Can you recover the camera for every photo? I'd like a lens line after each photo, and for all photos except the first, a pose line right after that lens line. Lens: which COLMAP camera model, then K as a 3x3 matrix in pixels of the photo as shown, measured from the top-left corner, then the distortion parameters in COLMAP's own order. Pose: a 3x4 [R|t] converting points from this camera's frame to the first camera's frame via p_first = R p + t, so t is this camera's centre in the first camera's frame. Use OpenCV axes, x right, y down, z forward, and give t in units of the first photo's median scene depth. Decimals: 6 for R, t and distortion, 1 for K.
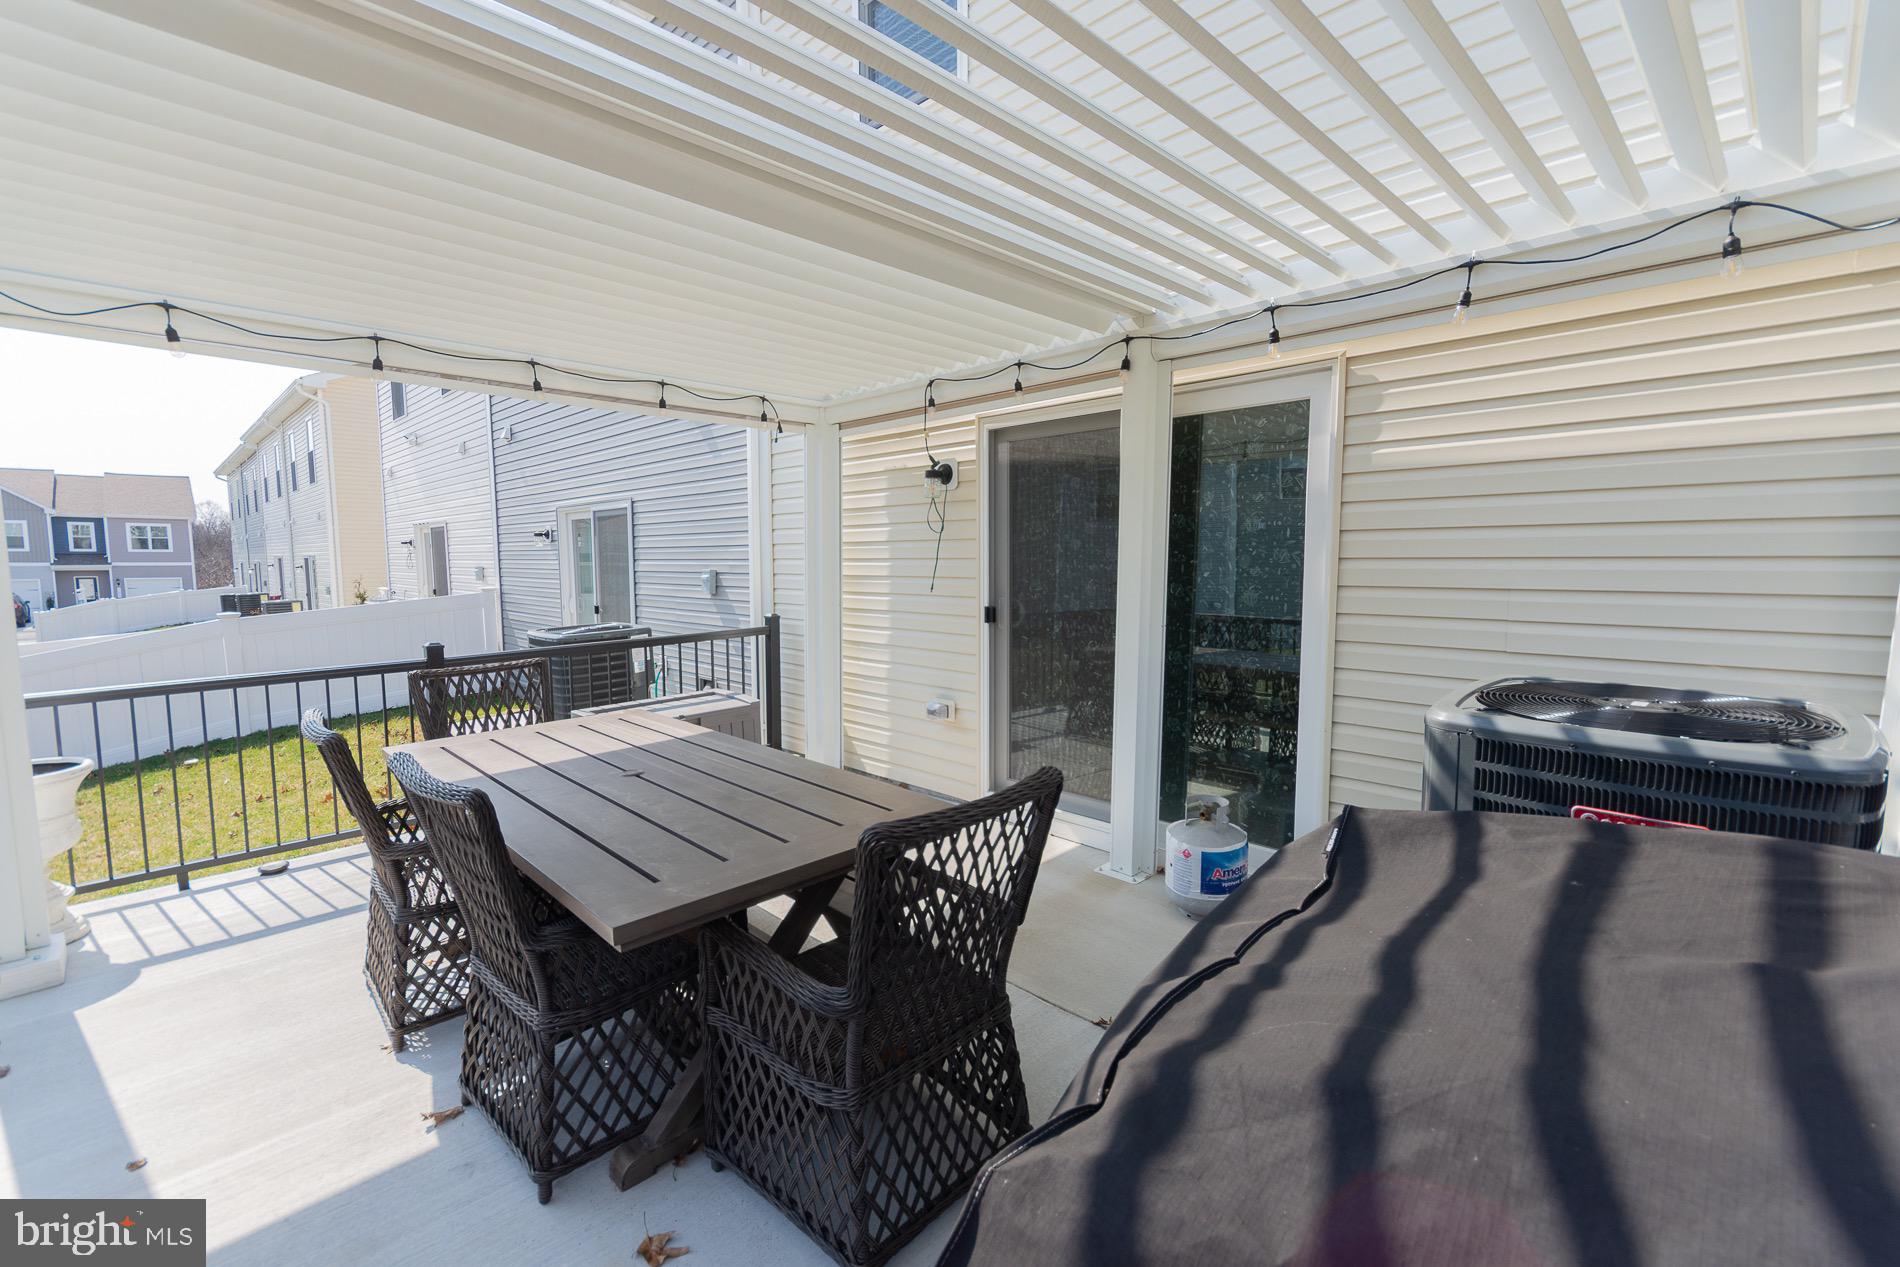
lens RADIAL K [[833.3, 0, 949.6], [0, 833.3, 638.6], [0, 0, 1]] dist [0.006456, -0.000242]
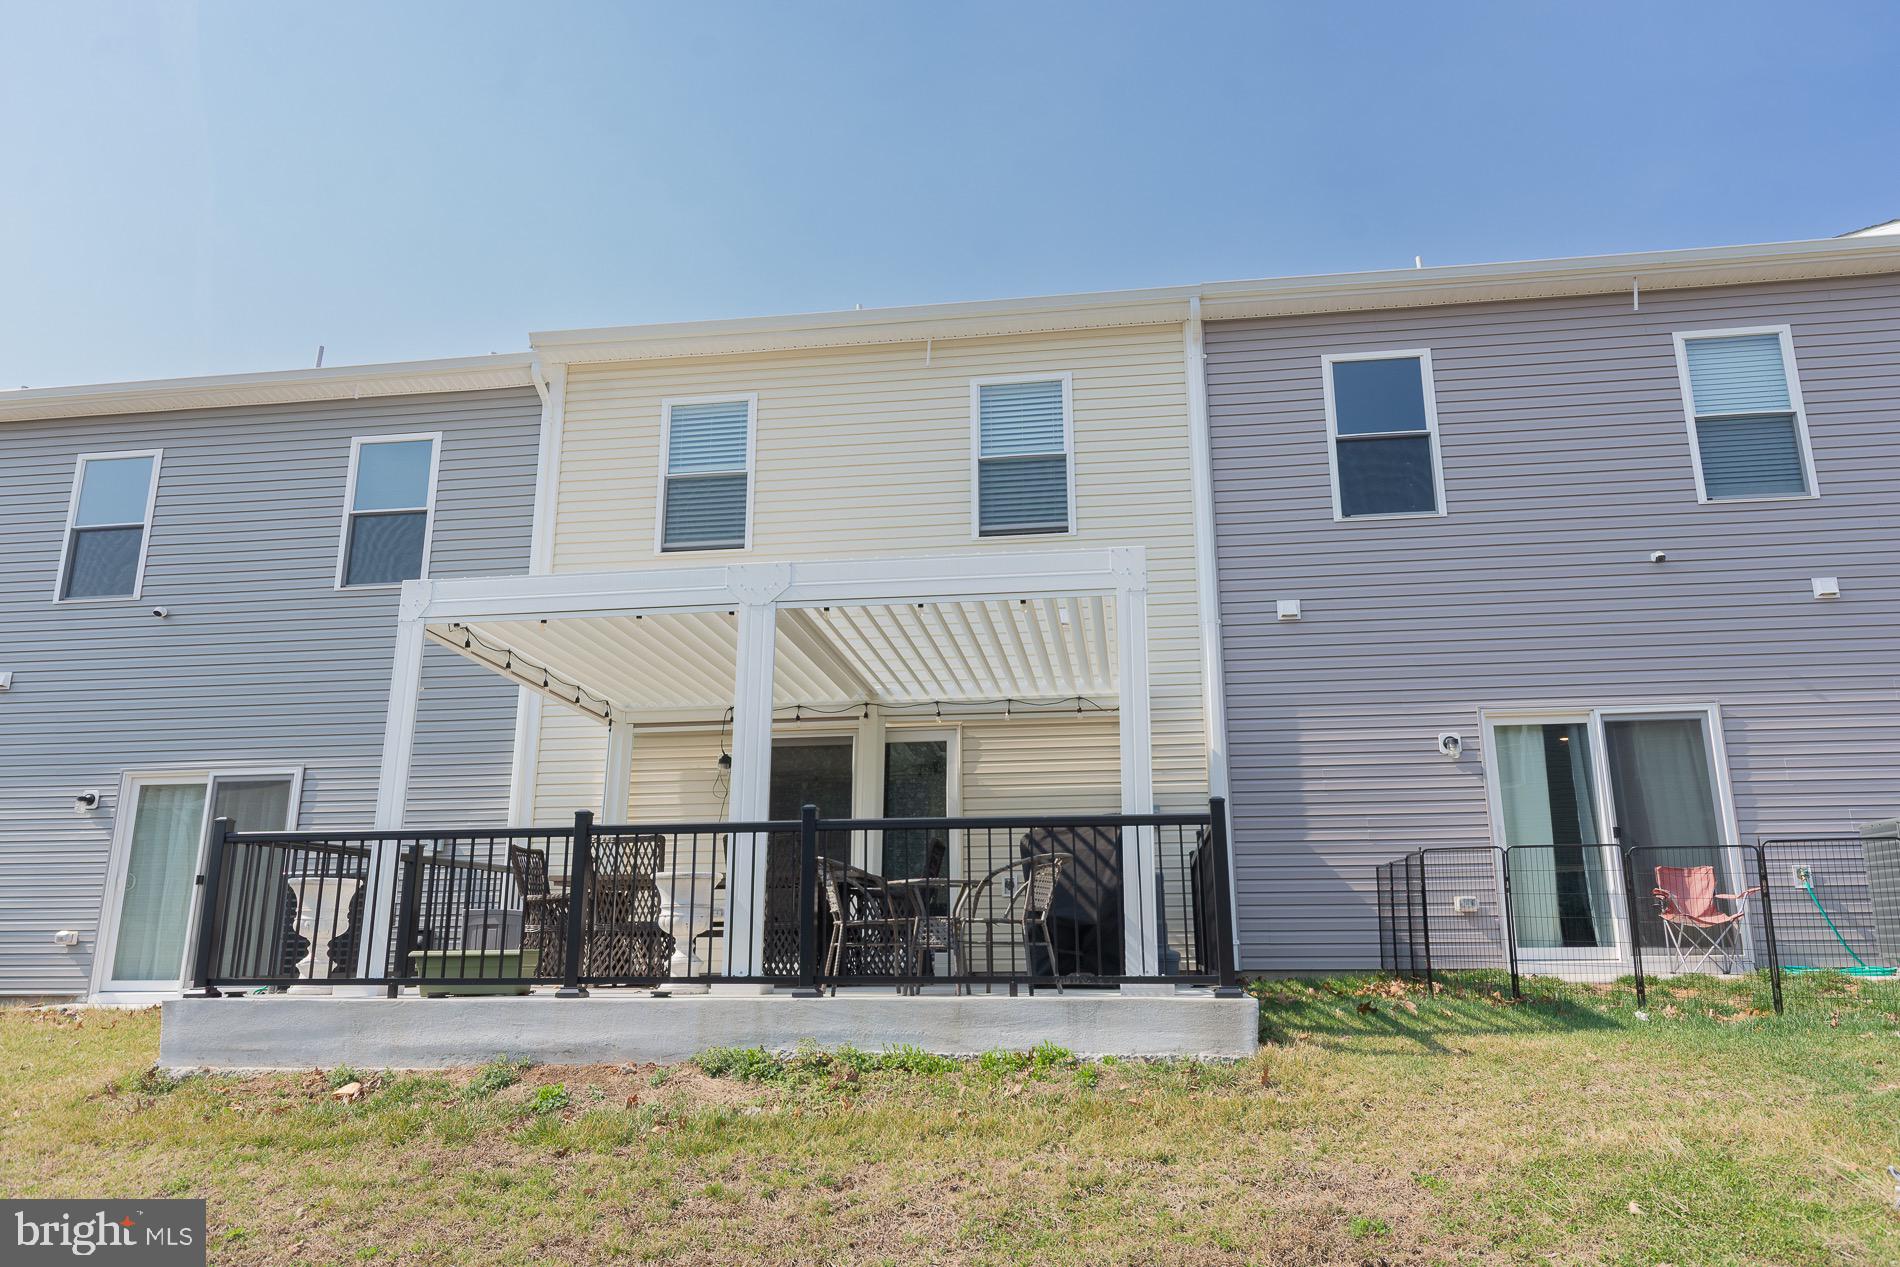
lens RADIAL K [[1313.4, 0, 950.0], [0, 1313.4, 633.5], [0, 0, 1]] dist [-0.000100, 0.001436]
pose [[0.793515, 0.154032, 0.588734, -1.694817], [0.060492, 0.942680, -0.328169, 0.606113], [-0.605536, 0.296021, 0.738713, -1.718981]]
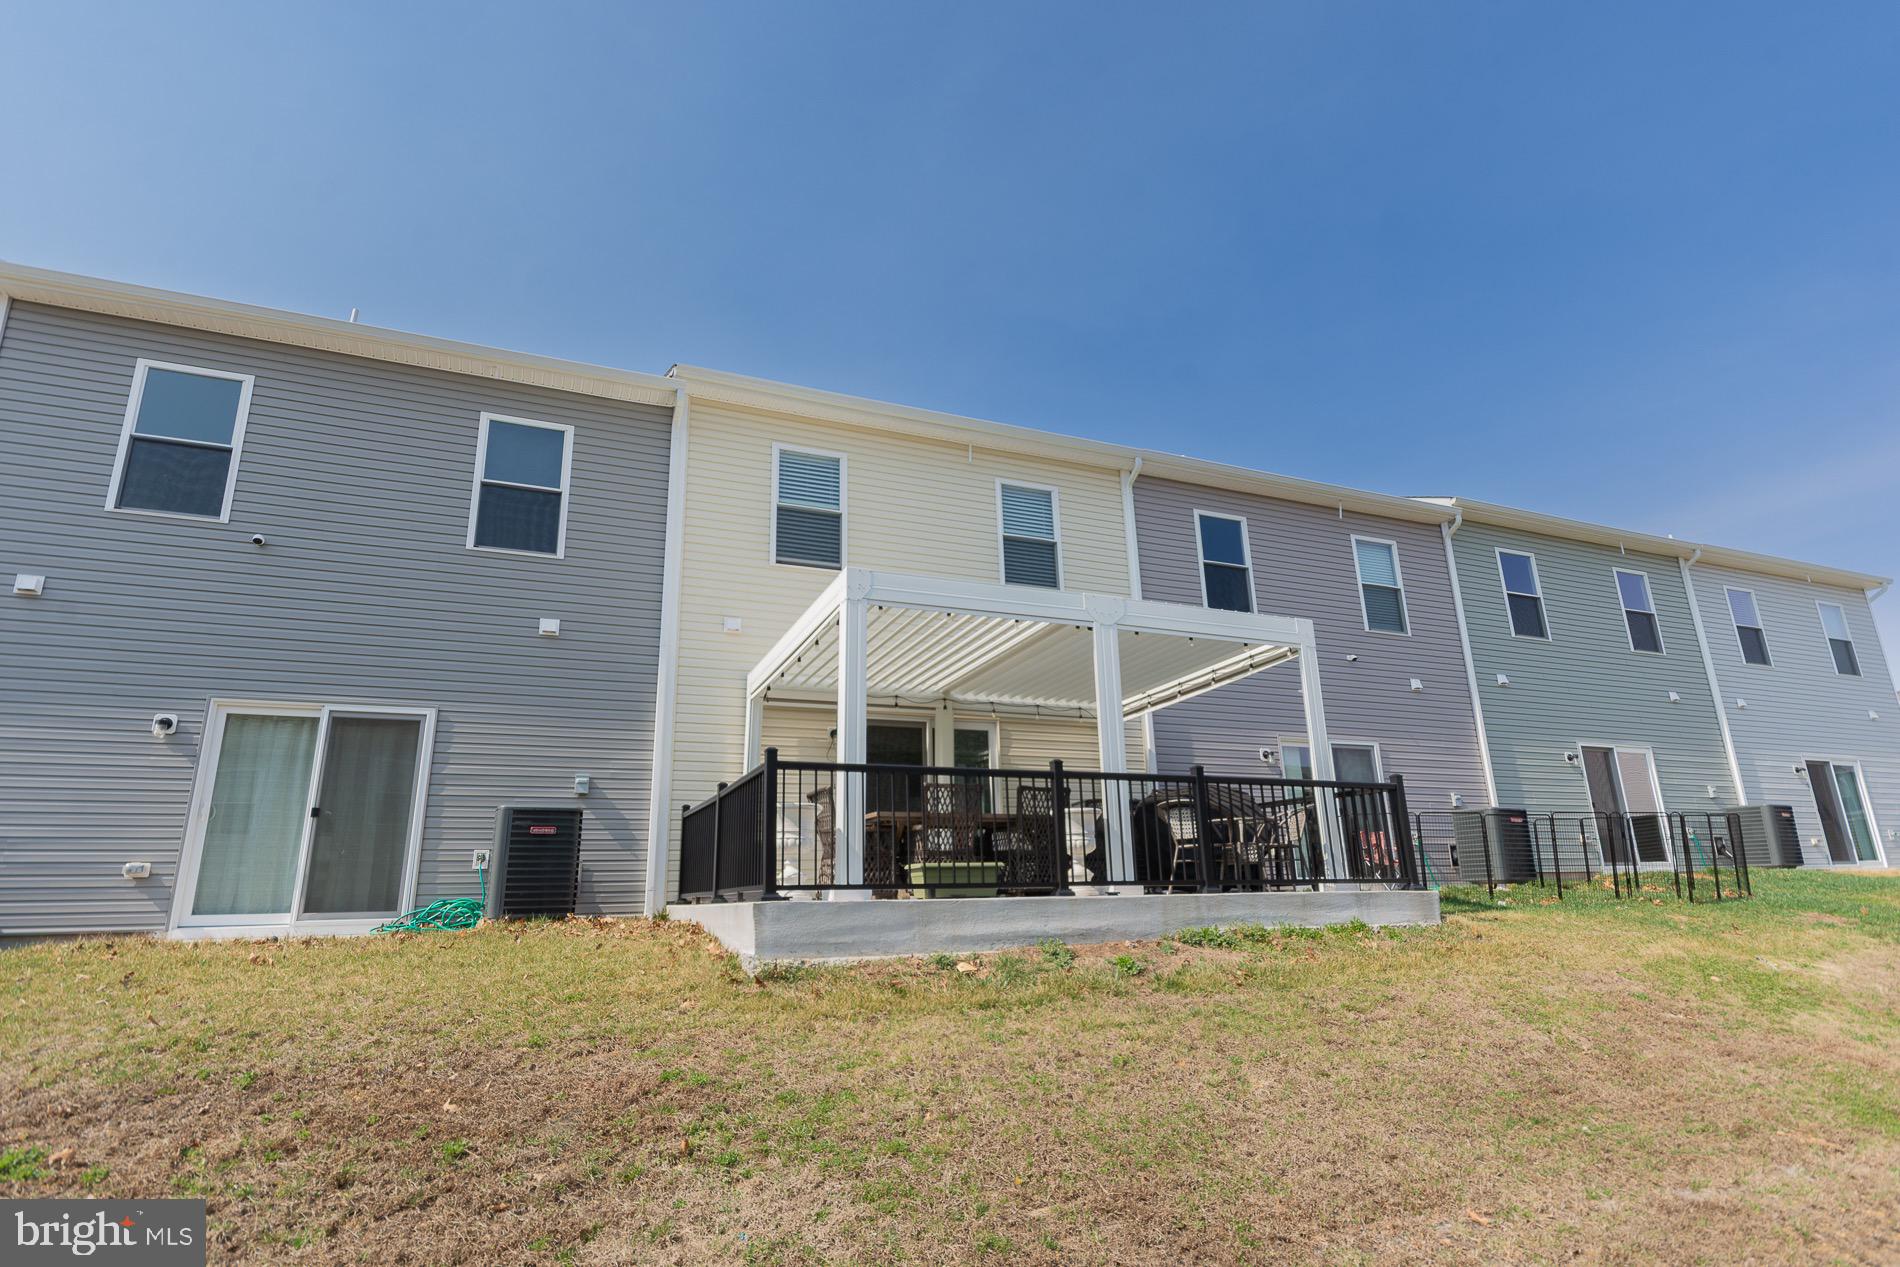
lens RADIAL K [[996.1, 0, 946.9], [0, 996.1, 632.2], [0, 0, 1]] dist [0.006474, 0.000945]
pose [[0.366884, 0.254944, 0.894650, -3.102165], [0.117169, 0.941391, -0.316313, 0.541738], [-0.922858, 0.220876, 0.315510, -0.142423]]
